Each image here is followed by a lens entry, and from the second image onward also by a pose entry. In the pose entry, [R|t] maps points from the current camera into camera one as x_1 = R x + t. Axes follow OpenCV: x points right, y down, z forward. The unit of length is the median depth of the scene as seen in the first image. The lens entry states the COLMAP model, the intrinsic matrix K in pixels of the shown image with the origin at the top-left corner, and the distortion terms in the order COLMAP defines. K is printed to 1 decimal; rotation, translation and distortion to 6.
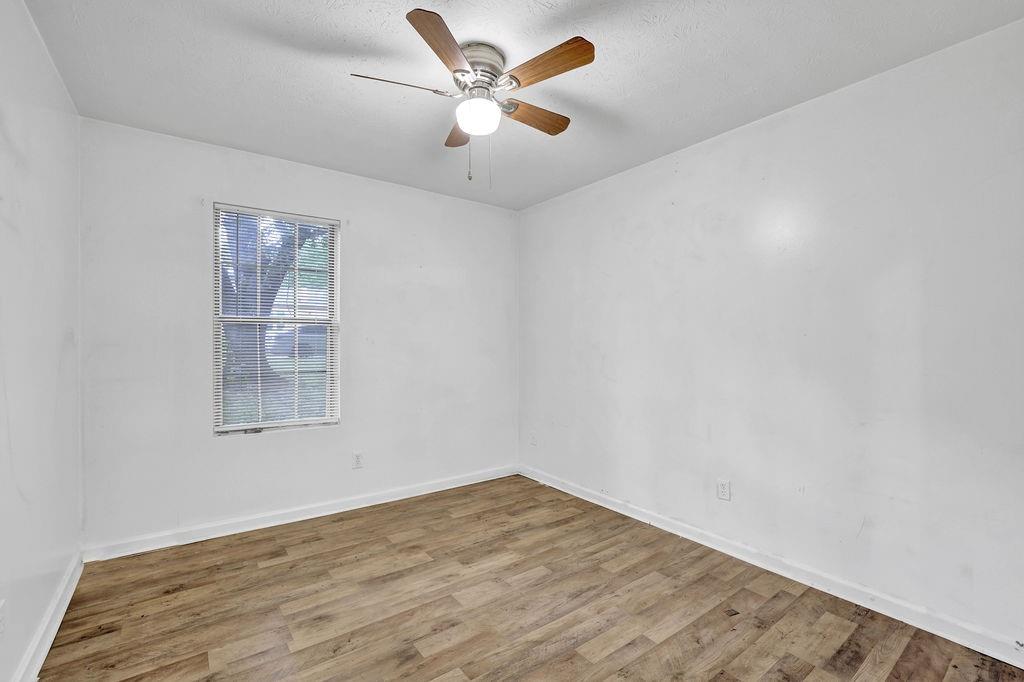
lens RADIAL K [[439.6, 0, 513.2], [0, 439.6, 336.9], [0, 0, 1]] dist [-0.030342, 0.007225]
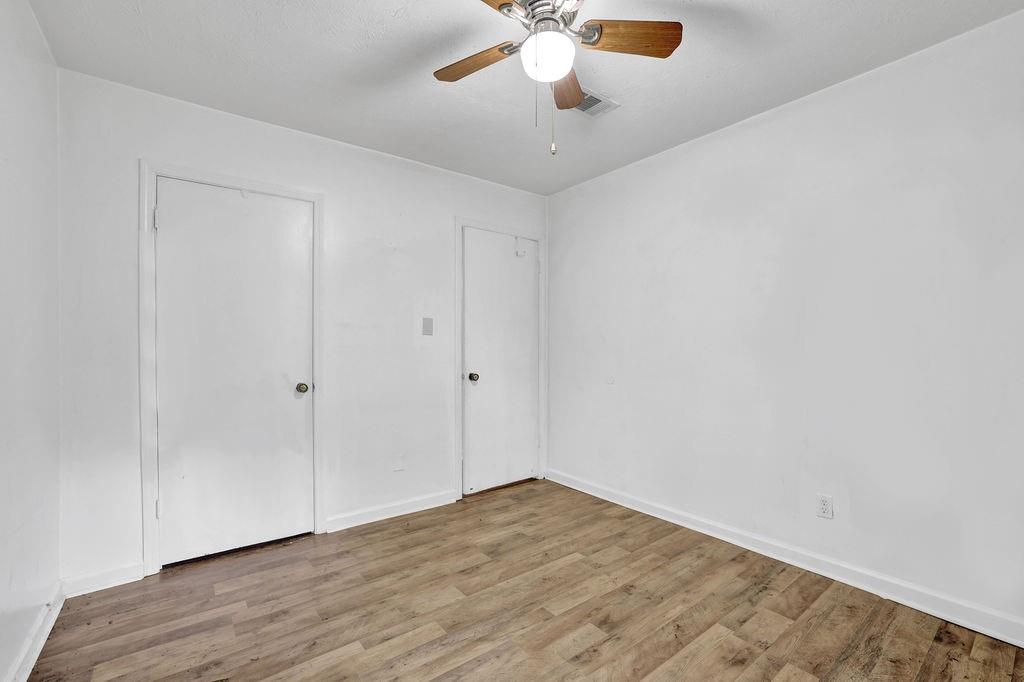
lens RADIAL K [[439.6, 0, 513.9], [0, 439.6, 342.8], [0, 0, 1]] dist [-0.030342, 0.007225]
pose [[-0.999970, -0.000146, -0.007695, -0.006452], [-0.000051, 0.999923, -0.012386, 0.052914], [0.007697, -0.012385, -0.999894, 1.975335]]
